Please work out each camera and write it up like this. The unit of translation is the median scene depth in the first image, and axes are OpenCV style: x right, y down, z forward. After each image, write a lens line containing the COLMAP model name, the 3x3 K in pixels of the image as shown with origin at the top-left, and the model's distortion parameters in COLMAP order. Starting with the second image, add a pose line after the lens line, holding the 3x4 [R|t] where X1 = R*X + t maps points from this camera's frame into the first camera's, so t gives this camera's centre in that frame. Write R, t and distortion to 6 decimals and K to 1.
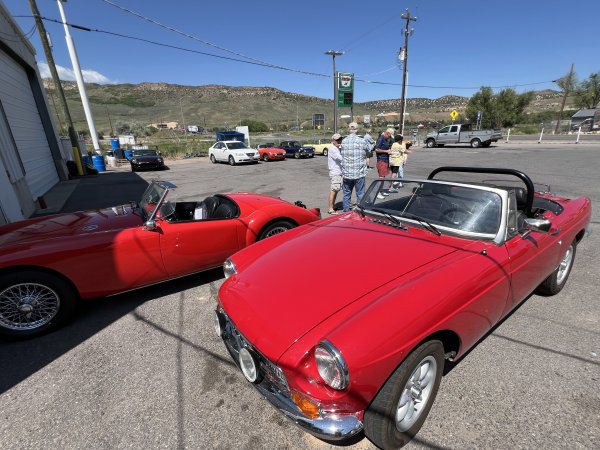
lens RADIAL K [[282.7, 0, 300.8], [0, 282.7, 226.9], [0, 0, 1]] dist [0.000564, -0.000046]
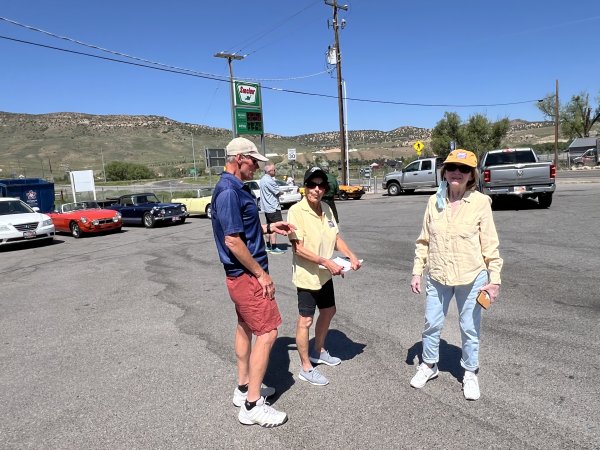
lens RADIAL K [[432.4, 0, 298.2], [0, 432.4, 224.0], [0, 0, 1]] dist [-0.004751, 0.001484]
pose [[0.978534, -0.048436, 0.200311, 0.021444], [0.089966, 0.974878, -0.203763, -0.015716], [-0.185409, 0.217410, 0.958309, 0.051035]]
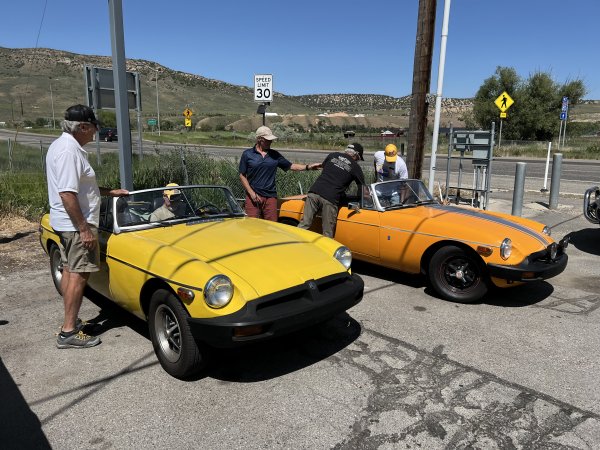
lens RADIAL K [[455.7, 0, 299.8], [0, 455.7, 226.5], [0, 0, 1]] dist [0.028370, -0.014943]
pose [[0.977259, 0.004893, 0.211993, 0.075490], [0.022556, 0.991663, -0.126871, -0.084426], [-0.210846, 0.128768, 0.969001, 0.253978]]
